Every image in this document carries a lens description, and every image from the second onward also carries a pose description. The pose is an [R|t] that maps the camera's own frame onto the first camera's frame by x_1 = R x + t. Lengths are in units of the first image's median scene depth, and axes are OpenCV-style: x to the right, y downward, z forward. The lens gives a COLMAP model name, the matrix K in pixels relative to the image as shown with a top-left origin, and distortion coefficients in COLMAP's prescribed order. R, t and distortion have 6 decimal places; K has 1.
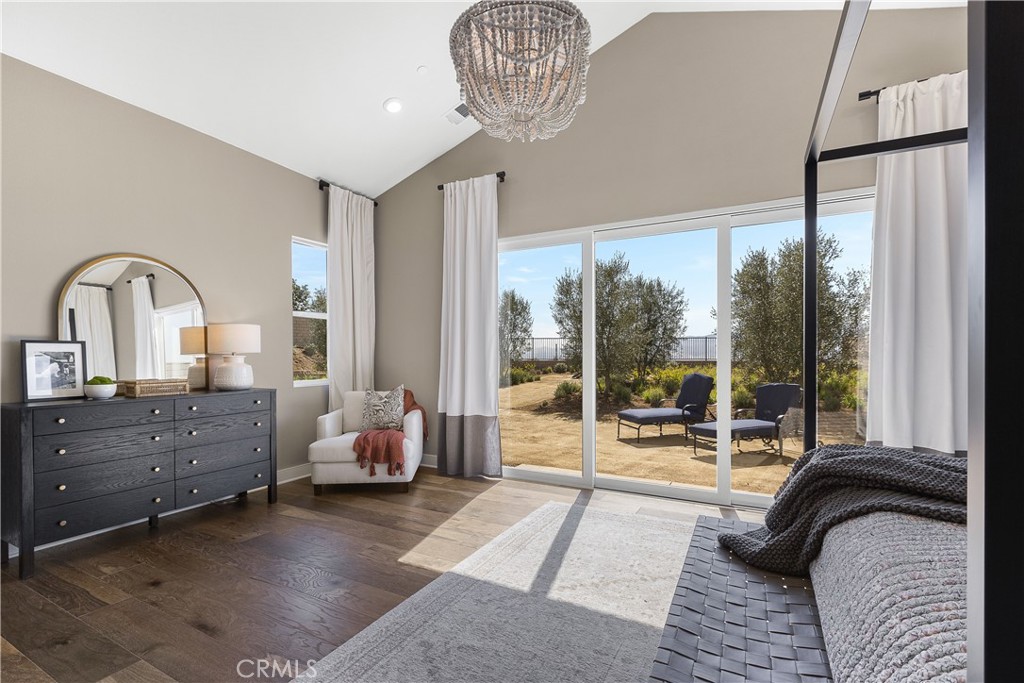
lens RADIAL K [[460.8, 0, 514.2], [0, 460.8, 358.1], [0, 0, 1]] dist [-0.000966, -0.000072]
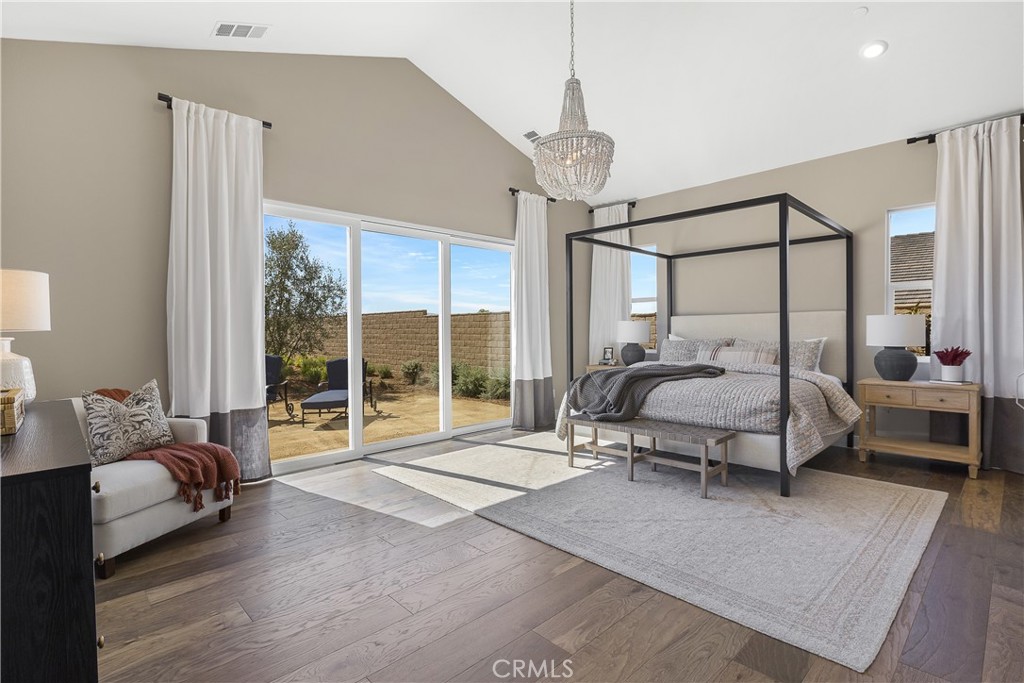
lens RADIAL K [[481.9, 0, 512.0], [0, 481.9, 341.5], [0, 0, 1]] dist [-0.000720, -0.000063]
pose [[0.306435, -0.017240, 0.951736, -1.108128], [0.015504, 0.999794, 0.013118, 0.000888], [-0.951765, 0.010736, 0.306639, 0.430408]]
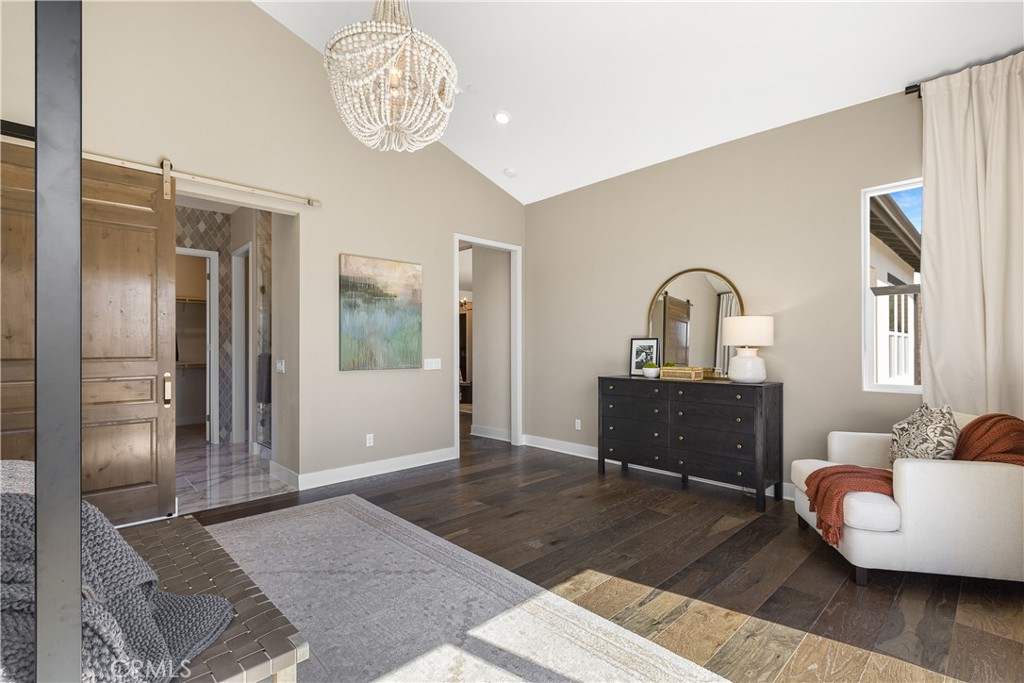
lens RADIAL K [[468.9, 0, 512.0], [0, 468.9, 341.5], [0, 0, 1]] dist [0.000084, -0.000057]
pose [[-0.311664, -0.010105, -0.950139, 0.629477], [-0.004942, 0.999947, -0.009014, -0.009998], [0.950179, 0.001886, -0.311698, 1.026860]]
